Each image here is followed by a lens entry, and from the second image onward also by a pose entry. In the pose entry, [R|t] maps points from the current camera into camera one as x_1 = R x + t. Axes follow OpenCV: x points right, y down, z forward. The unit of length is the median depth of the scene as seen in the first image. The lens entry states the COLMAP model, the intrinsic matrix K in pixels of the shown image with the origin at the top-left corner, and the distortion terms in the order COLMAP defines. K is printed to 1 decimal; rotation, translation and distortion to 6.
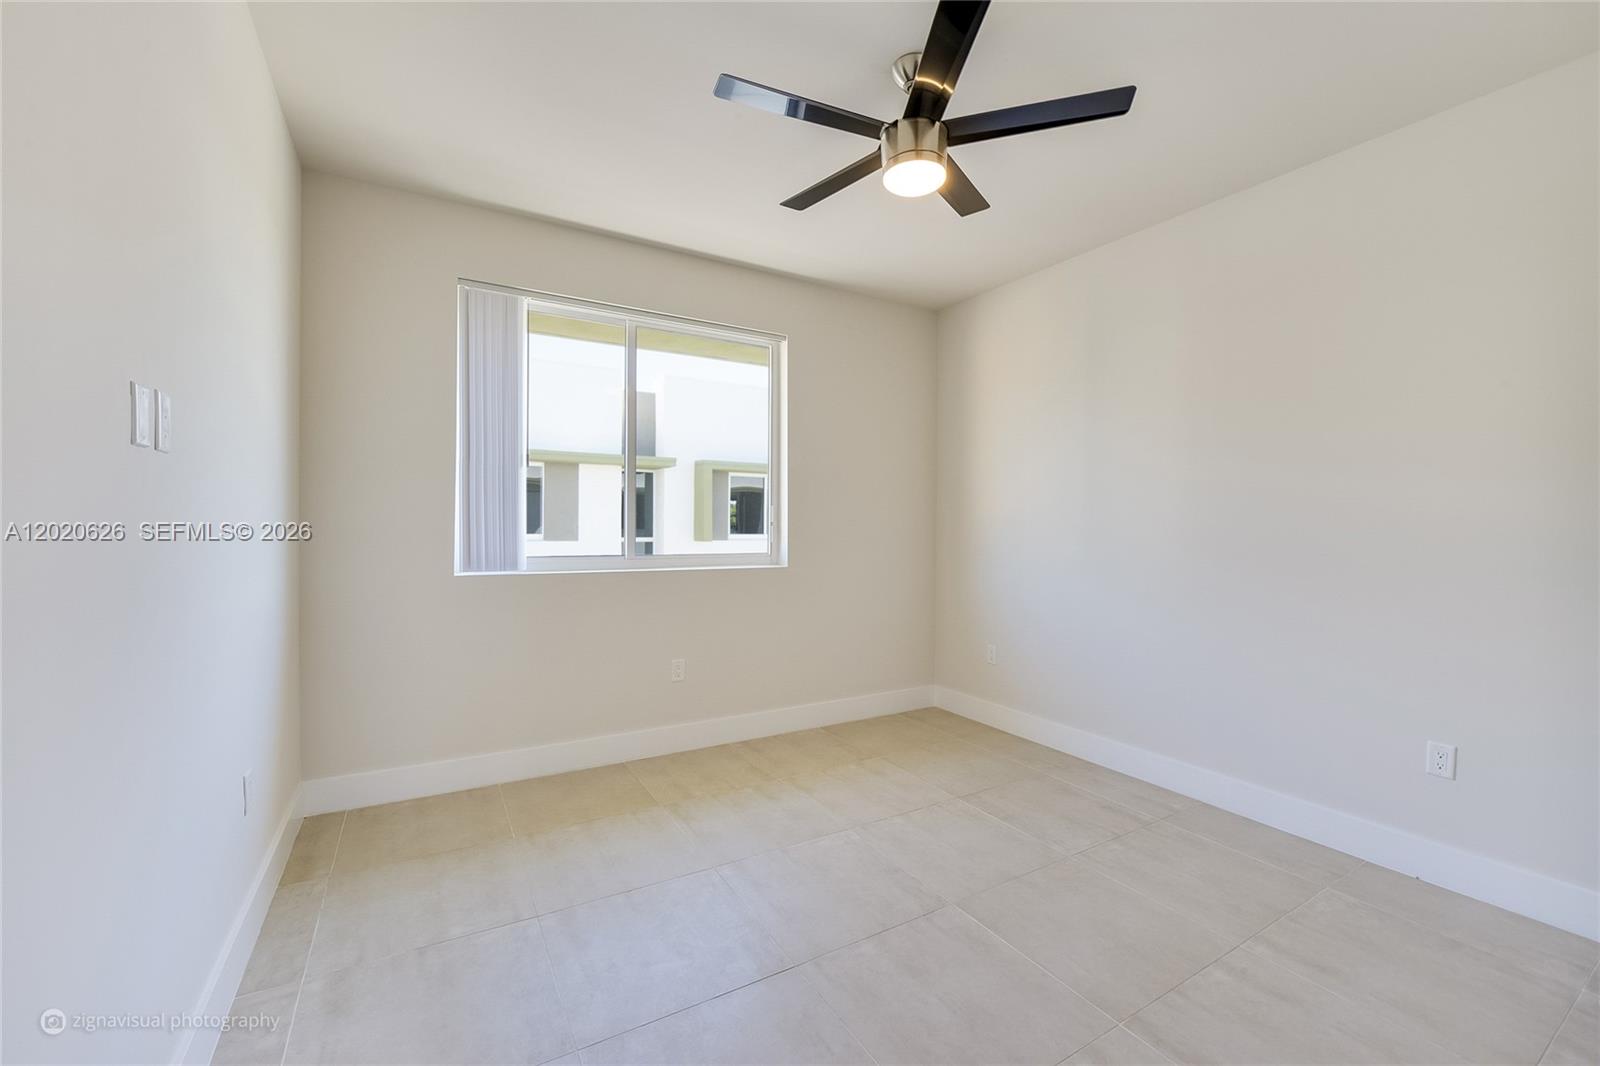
lens RADIAL K [[632.4, 0, 796.8], [0, 632.4, 533.8], [0, 0, 1]] dist [-0.001569, -0.000151]
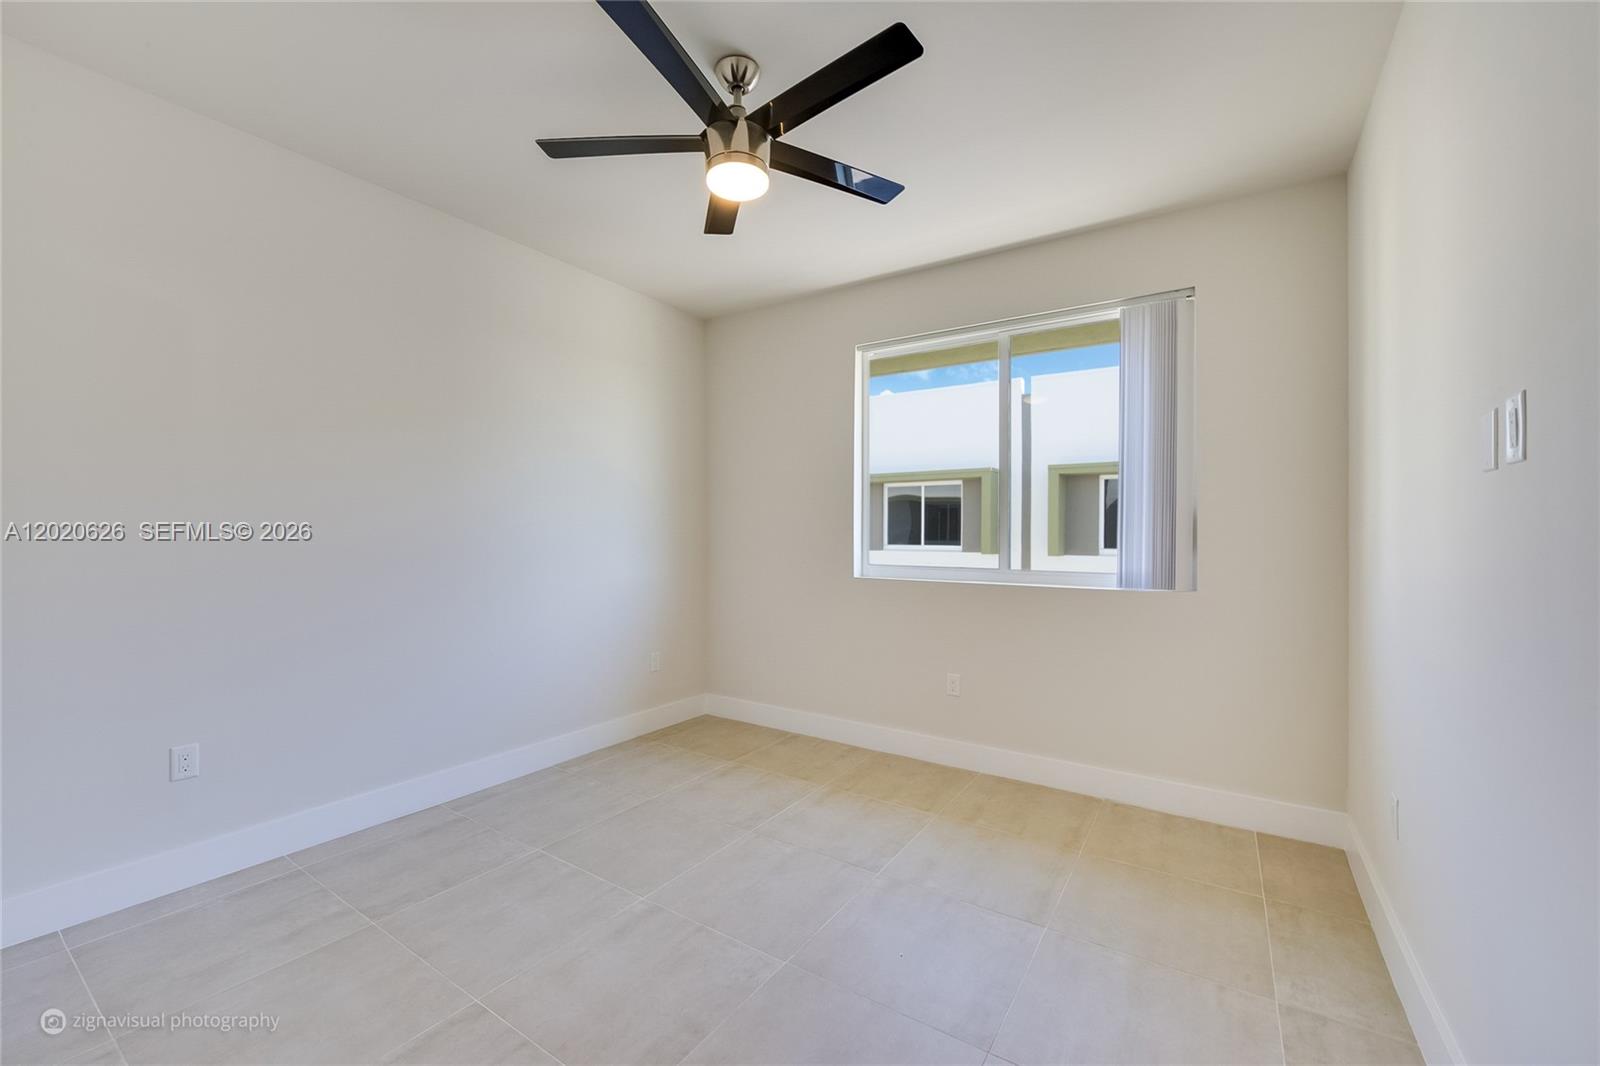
lens RADIAL K [[632.4, 0, 796.9], [0, 632.4, 531.9], [0, 0, 1]] dist [-0.001569, -0.000151]
pose [[0.471320, -0.008248, -0.881924, 0.508007], [-0.017146, 0.999682, -0.018513, 0.000817], [0.881796, 0.023847, 0.471028, 0.285290]]
